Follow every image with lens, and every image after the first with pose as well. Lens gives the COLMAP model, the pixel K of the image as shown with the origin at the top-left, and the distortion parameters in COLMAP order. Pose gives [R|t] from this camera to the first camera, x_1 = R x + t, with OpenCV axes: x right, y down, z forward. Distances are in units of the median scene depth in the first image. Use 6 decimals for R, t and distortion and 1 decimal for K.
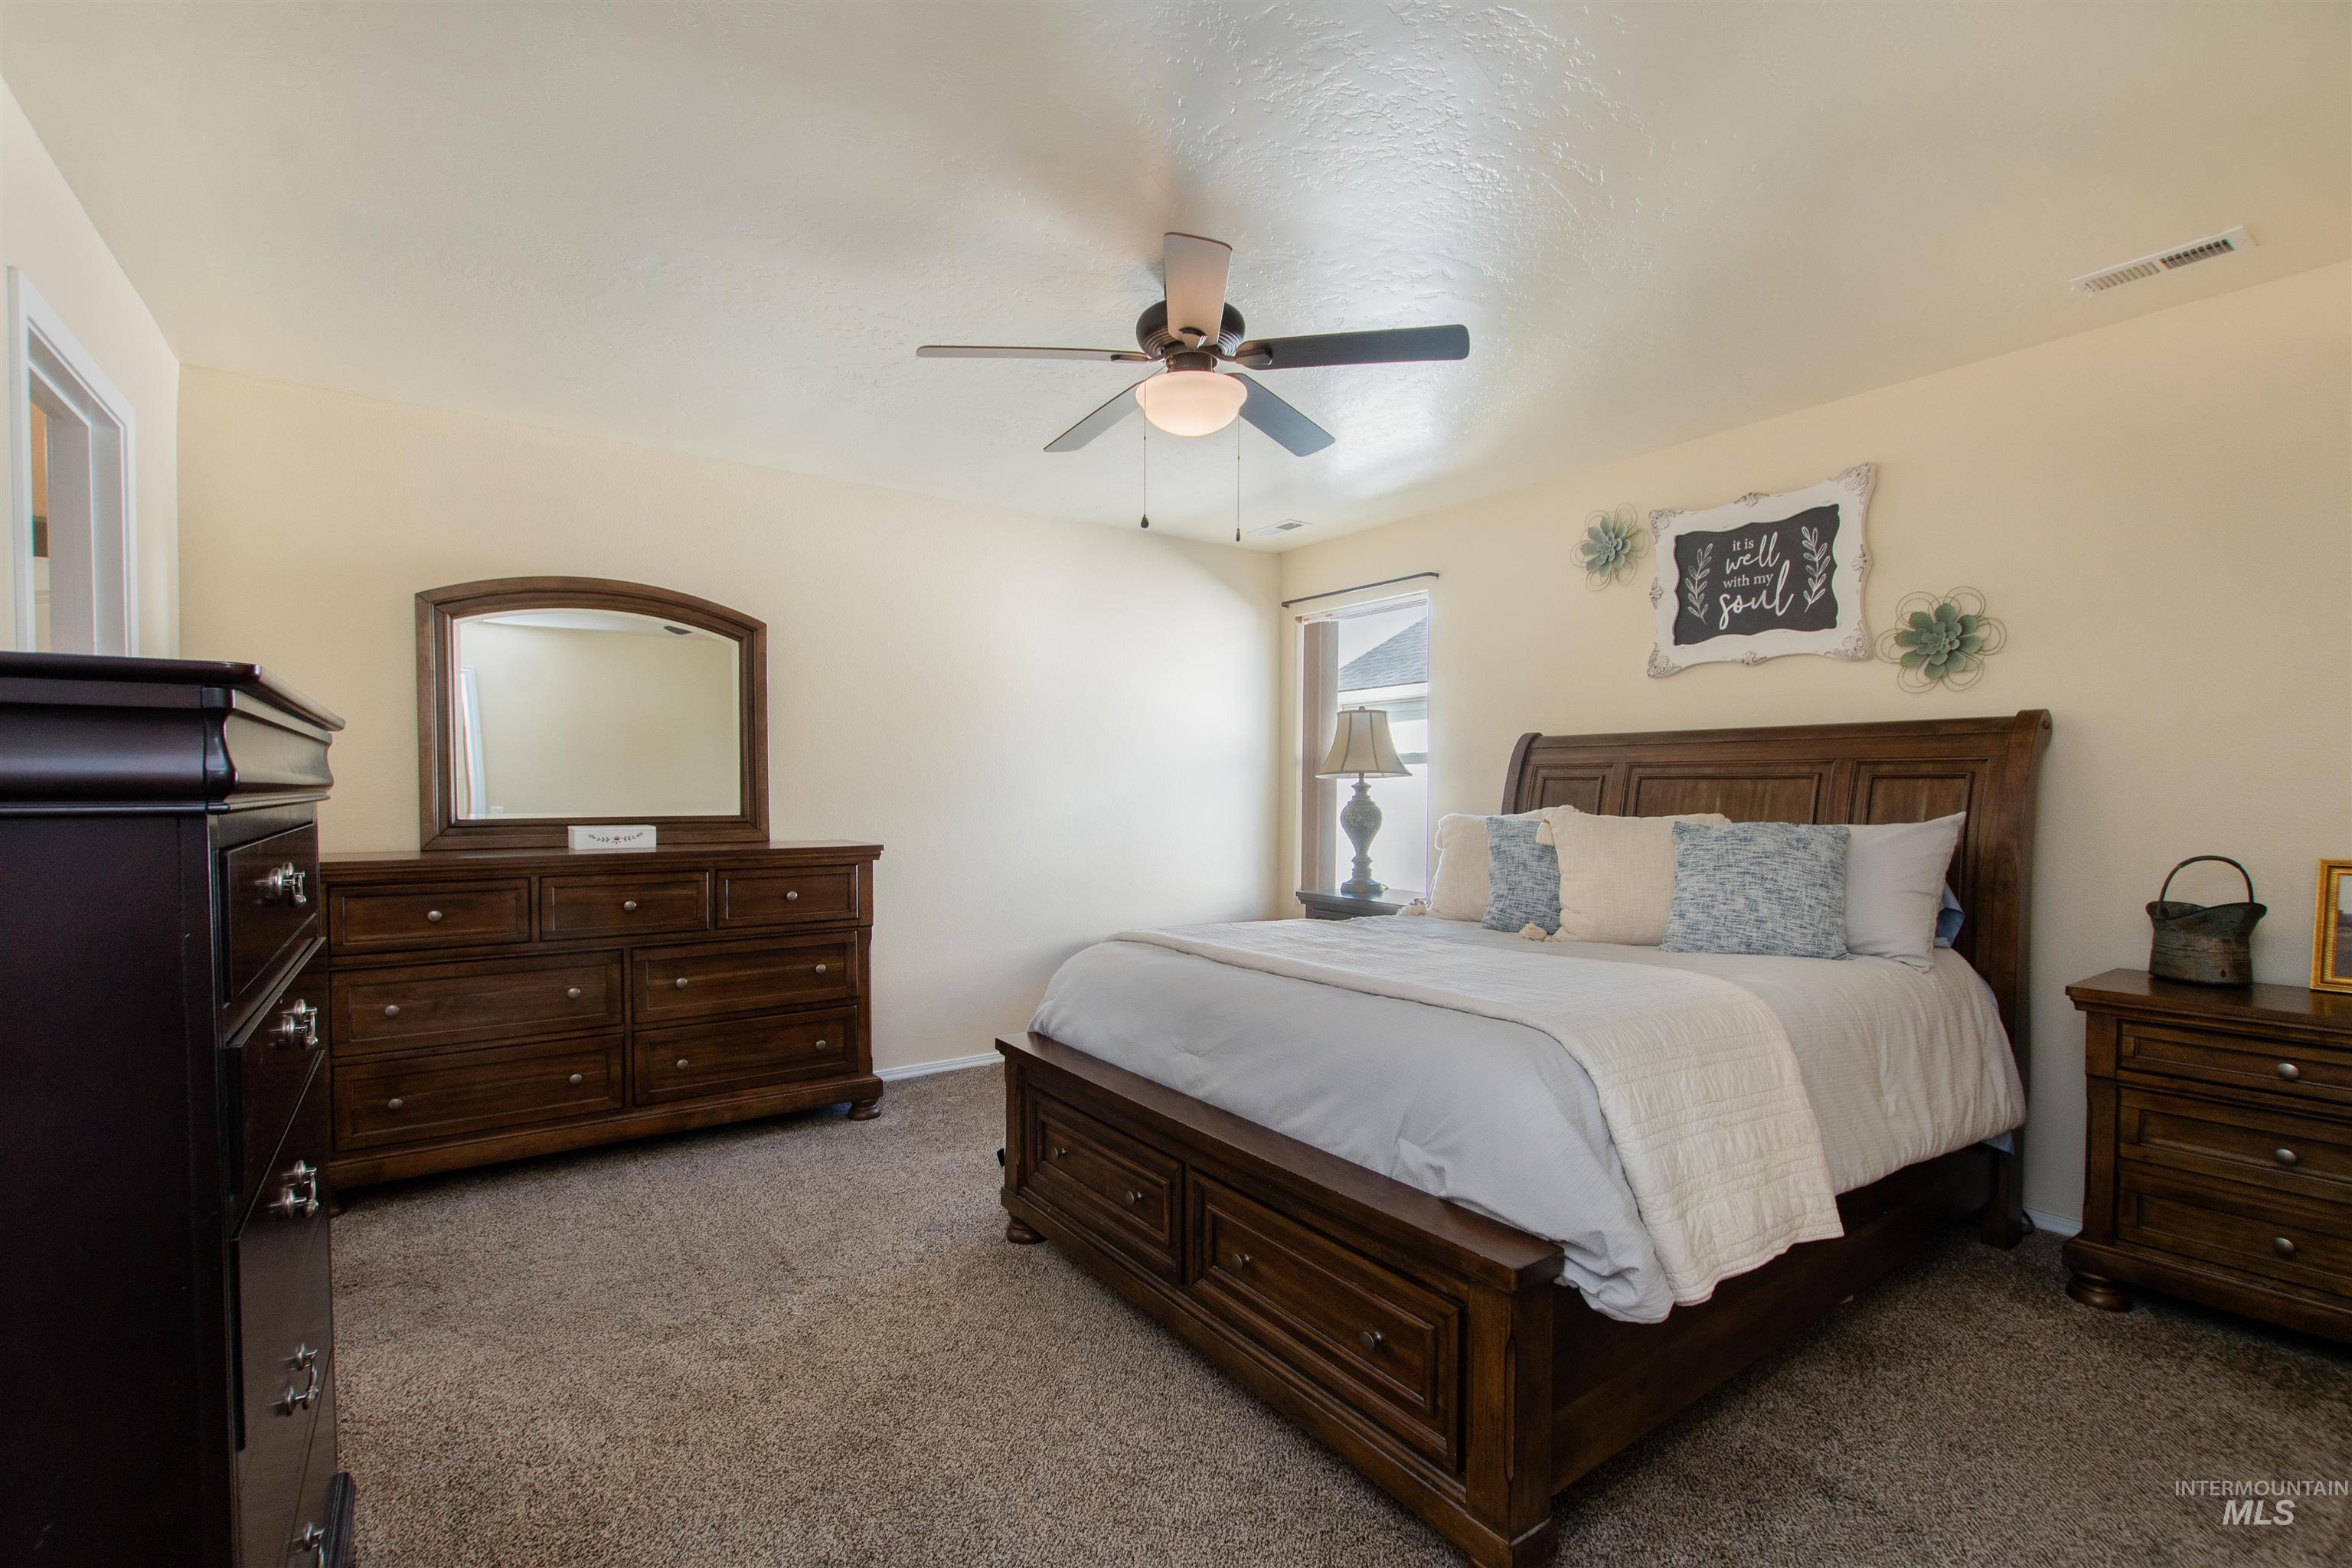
lens RADIAL K [[1071.8, 0, 1177.3], [0, 1071.8, 815.4], [0, 0, 1]] dist [0.010582, -0.005947]
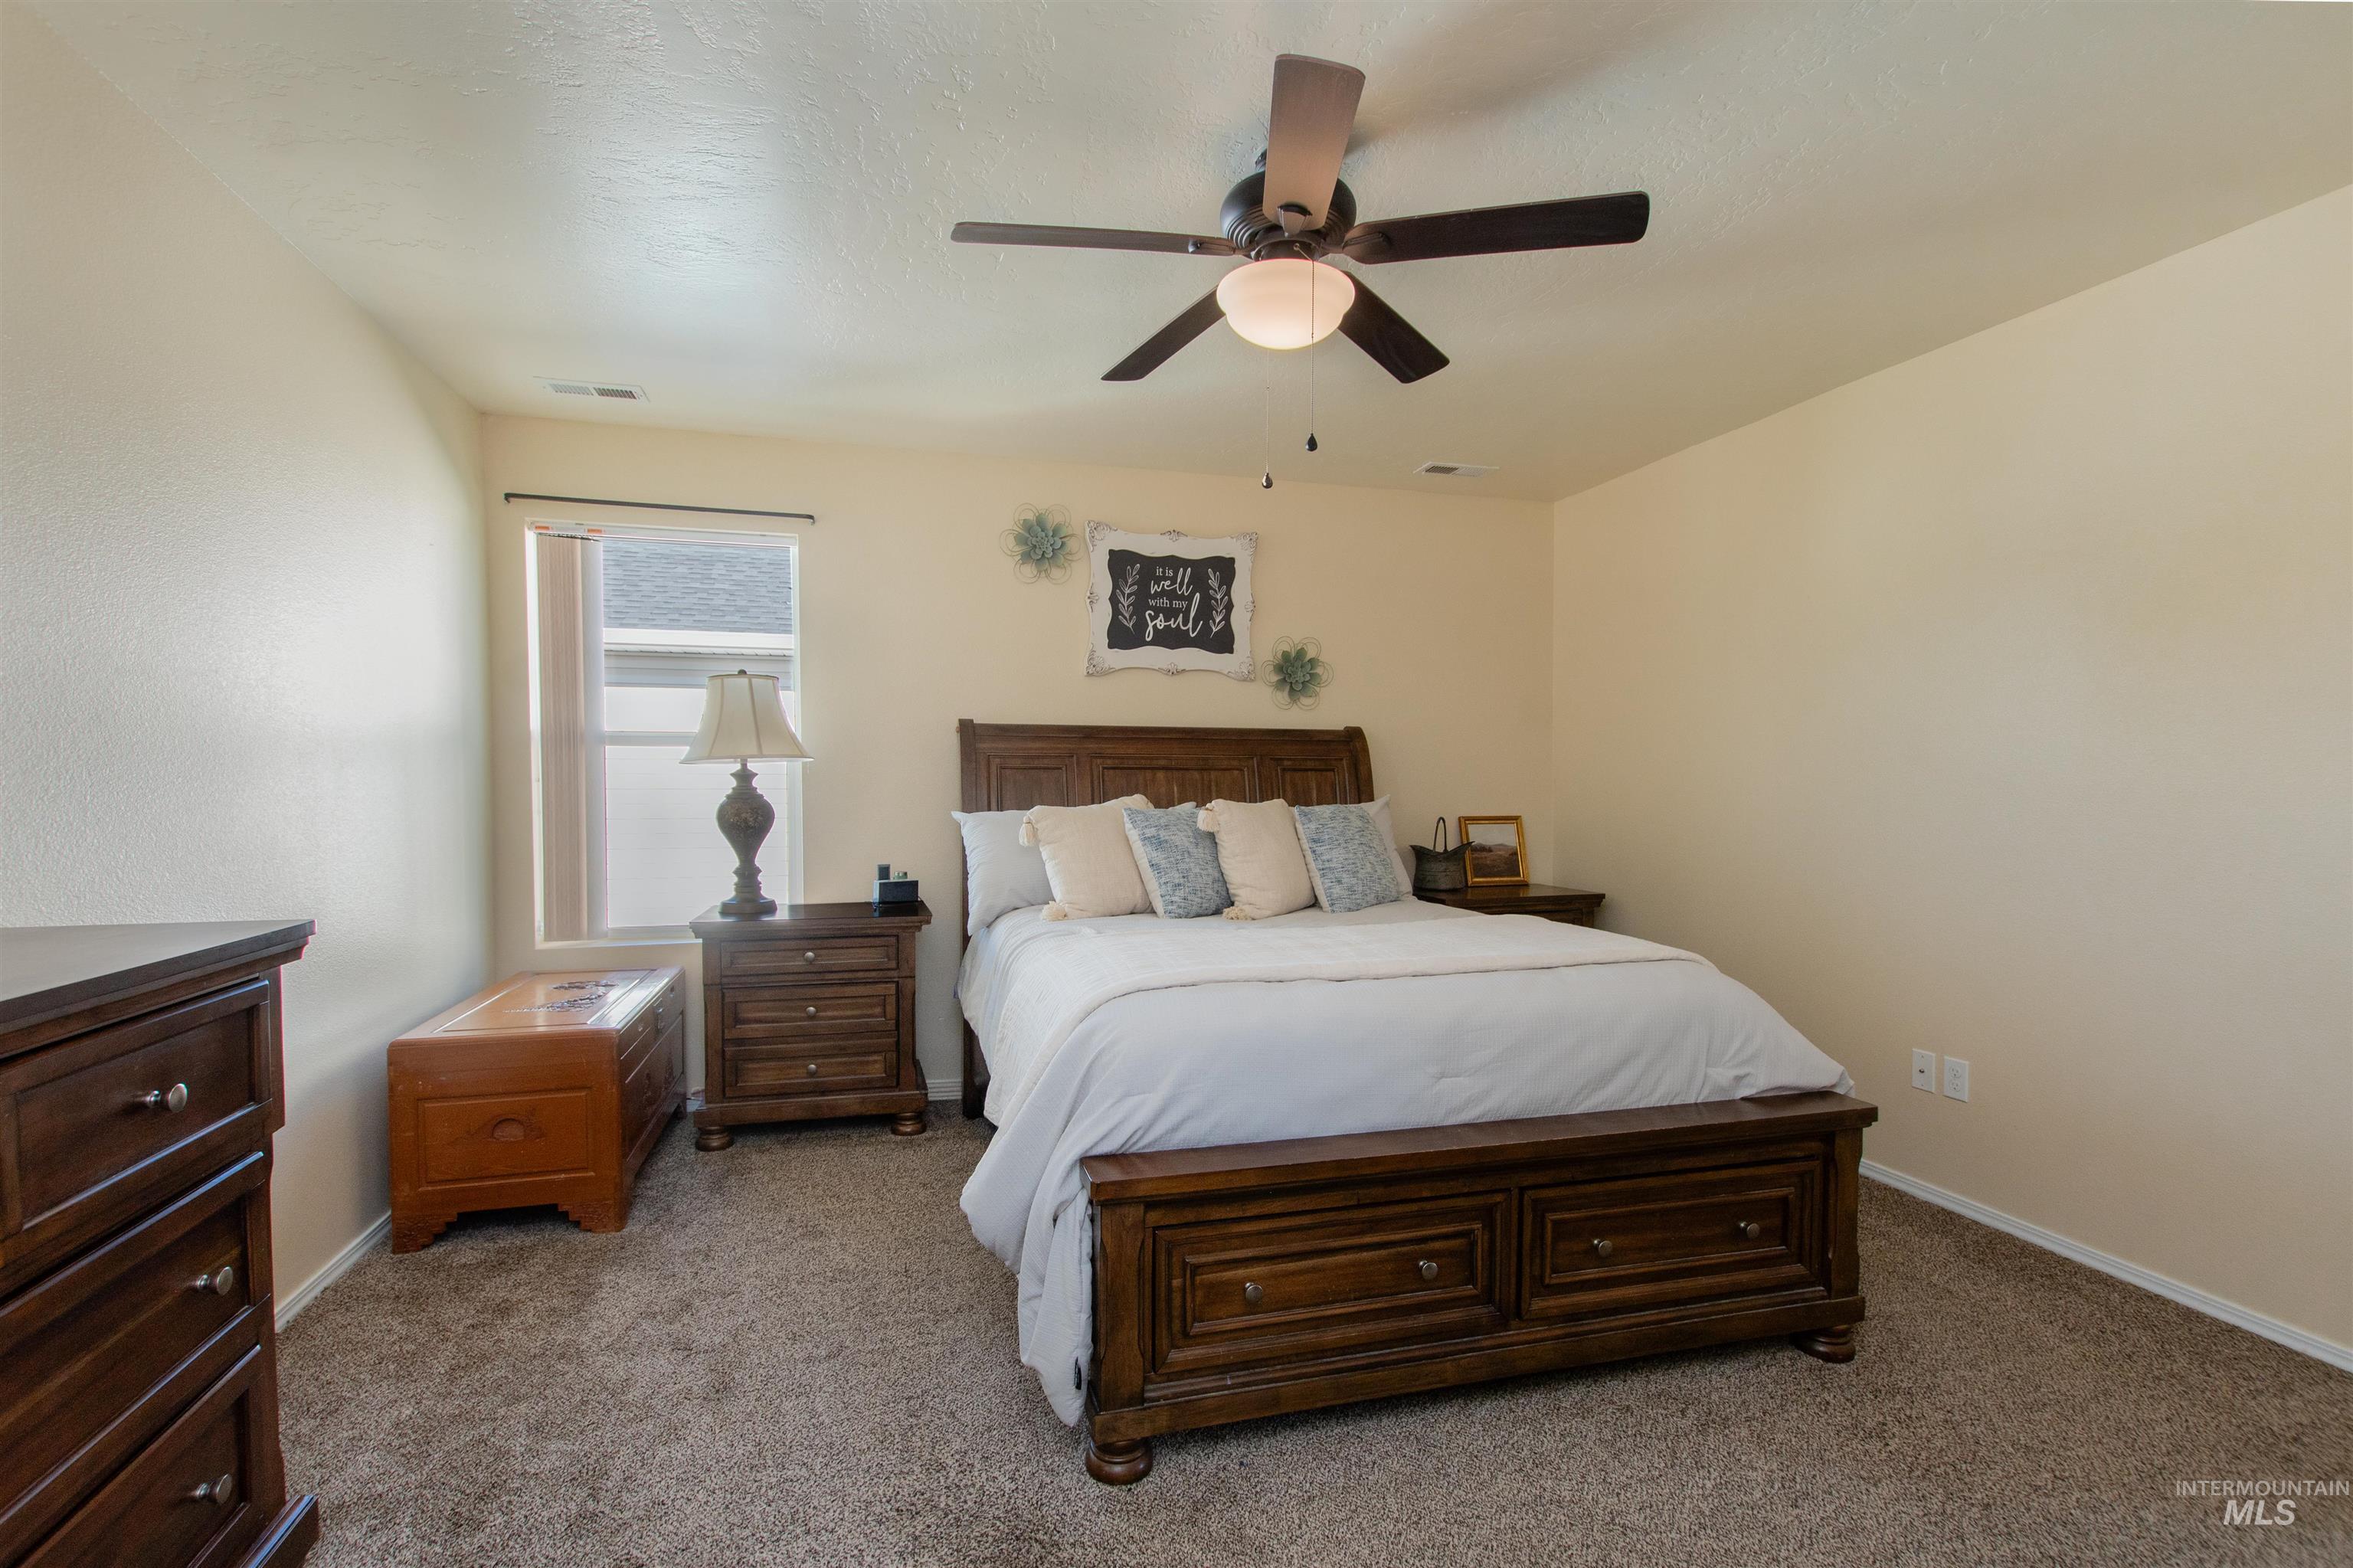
lens RADIAL K [[1072.3, 0, 1168.4], [0, 1072.3, 813.9], [0, 0, 1]] dist [0.010582, -0.005947]
pose [[0.330914, -0.034923, 0.943014, -0.725472], [0.021467, 0.999335, 0.029475, -0.024330], [-0.943417, 0.010490, 0.331444, 0.739613]]
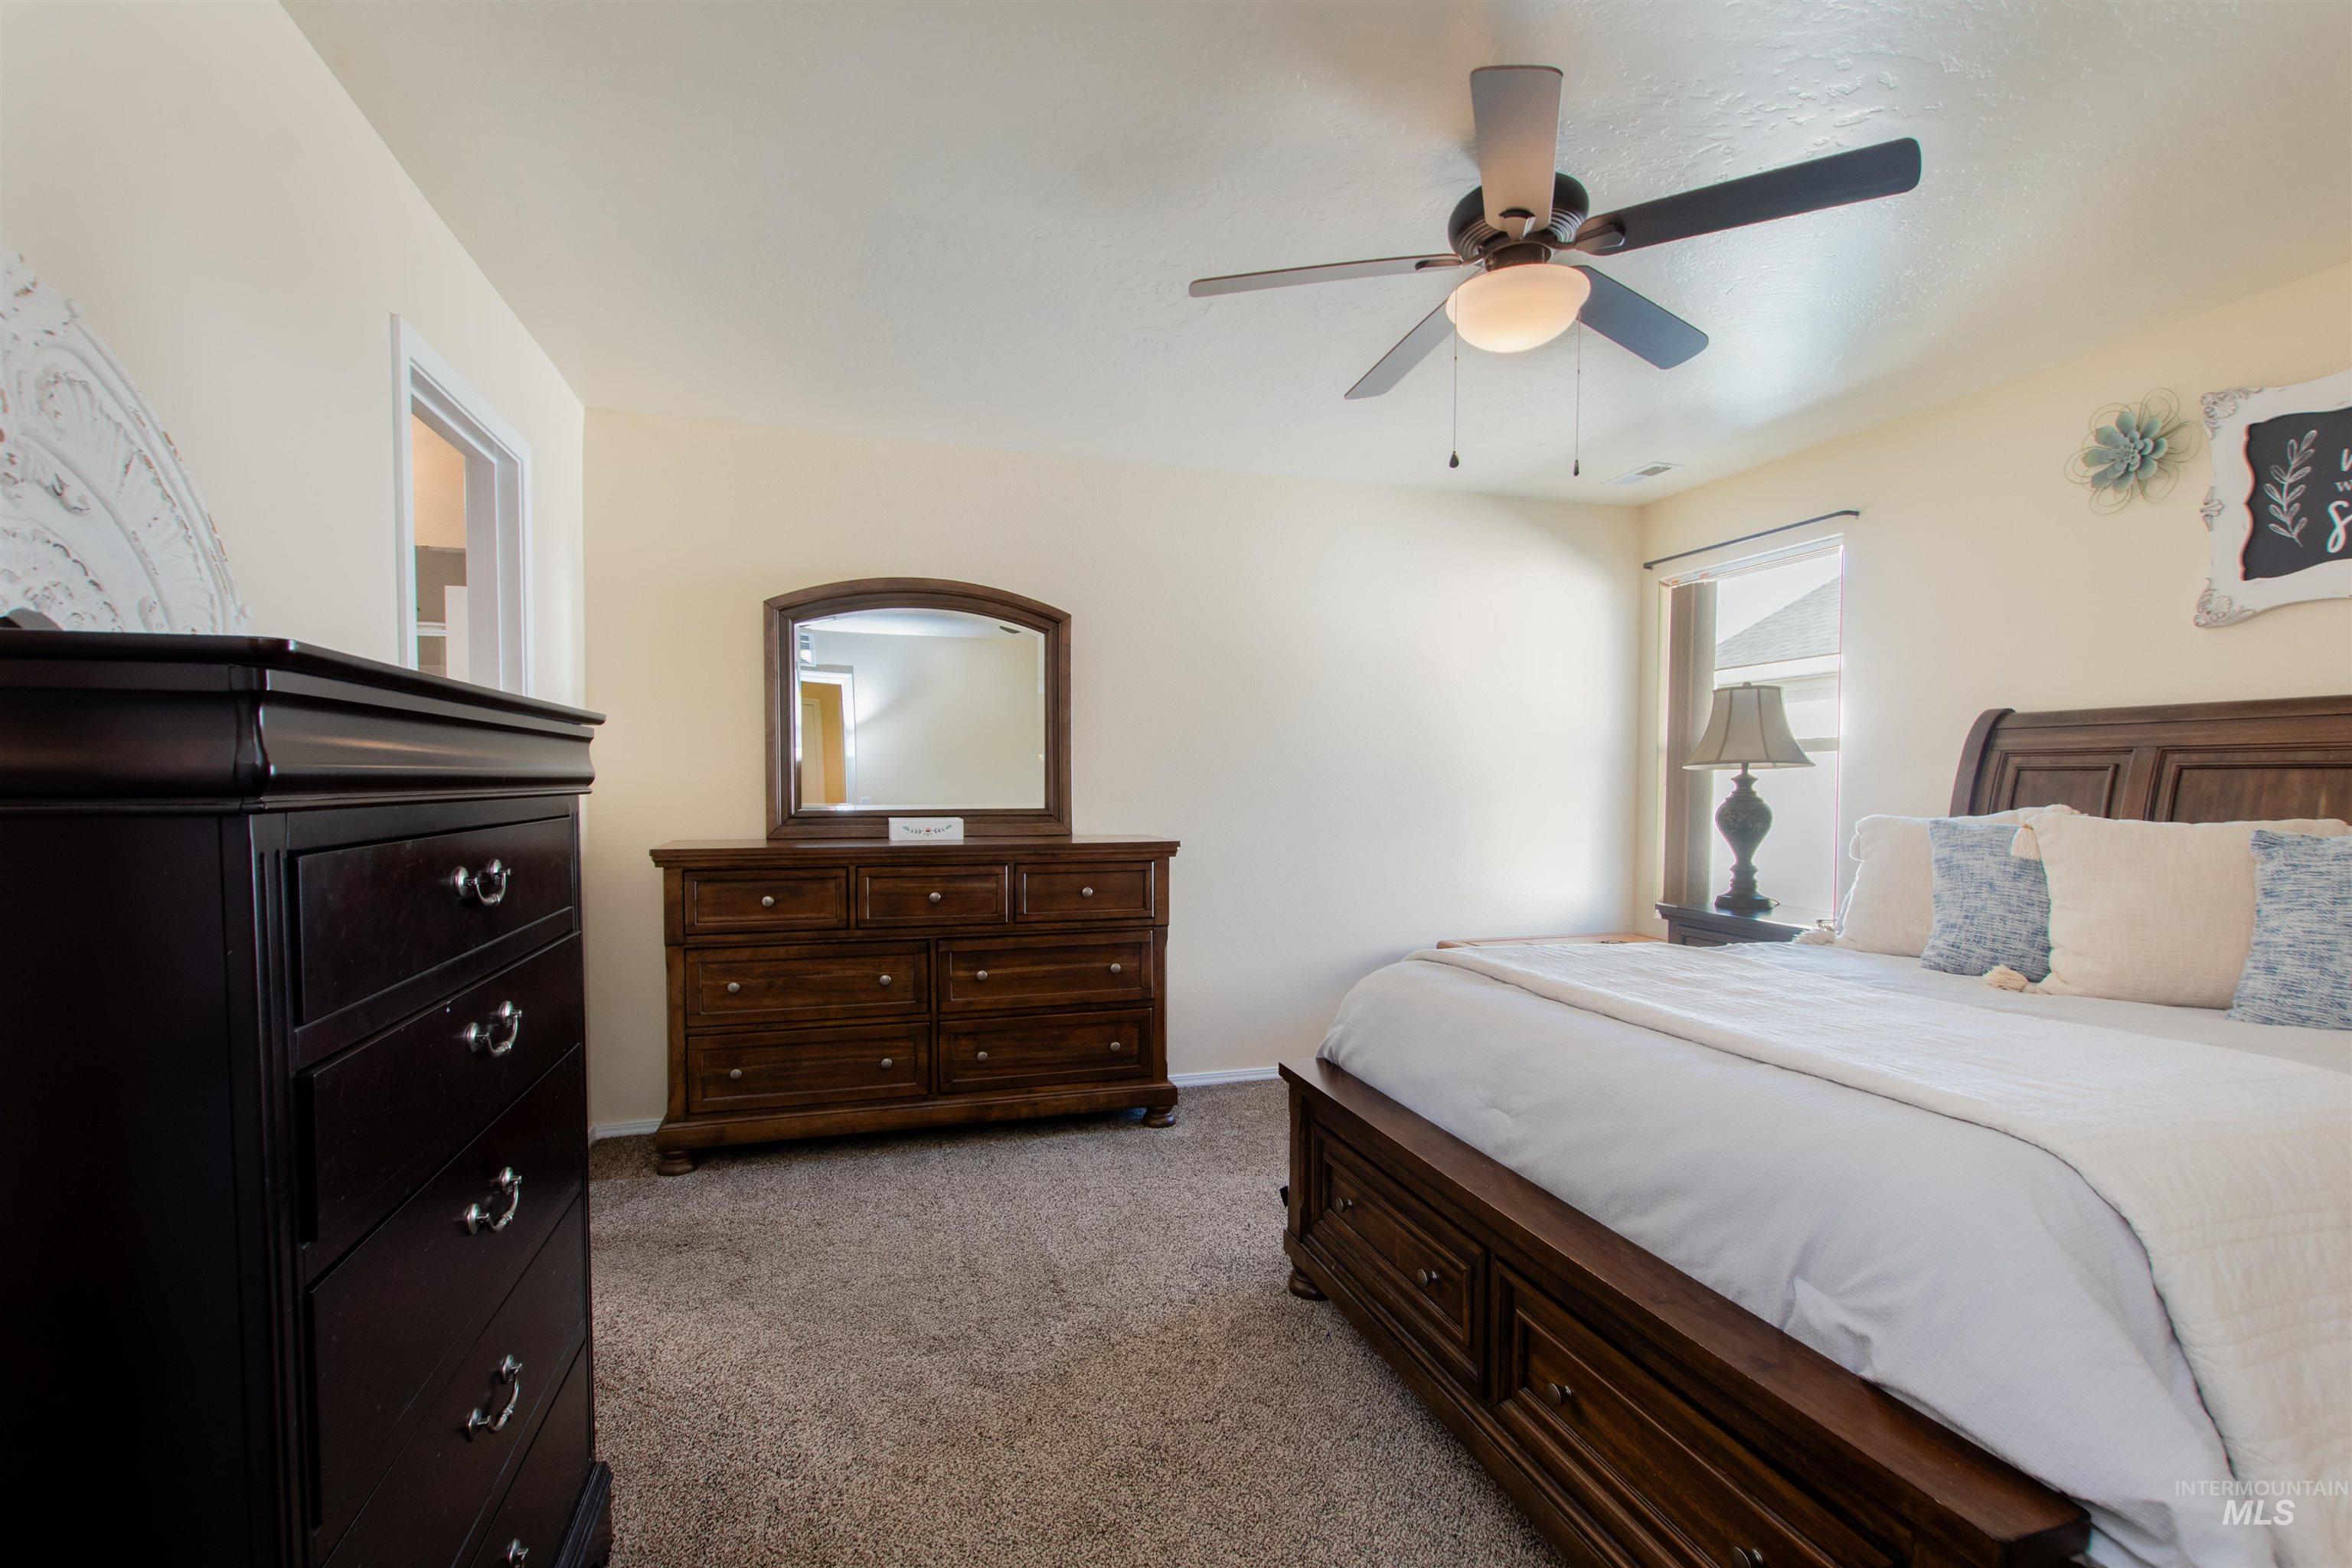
lens RADIAL K [[1071.8, 0, 1163.2], [0, 1071.8, 818.2], [0, 0, 1]] dist [0.010582, -0.005947]
pose [[0.946994, 0.011276, -0.321053, 0.023128], [-0.008287, 0.999909, 0.010677, -0.003894], [0.321144, -0.007450, 0.947001, 0.125396]]
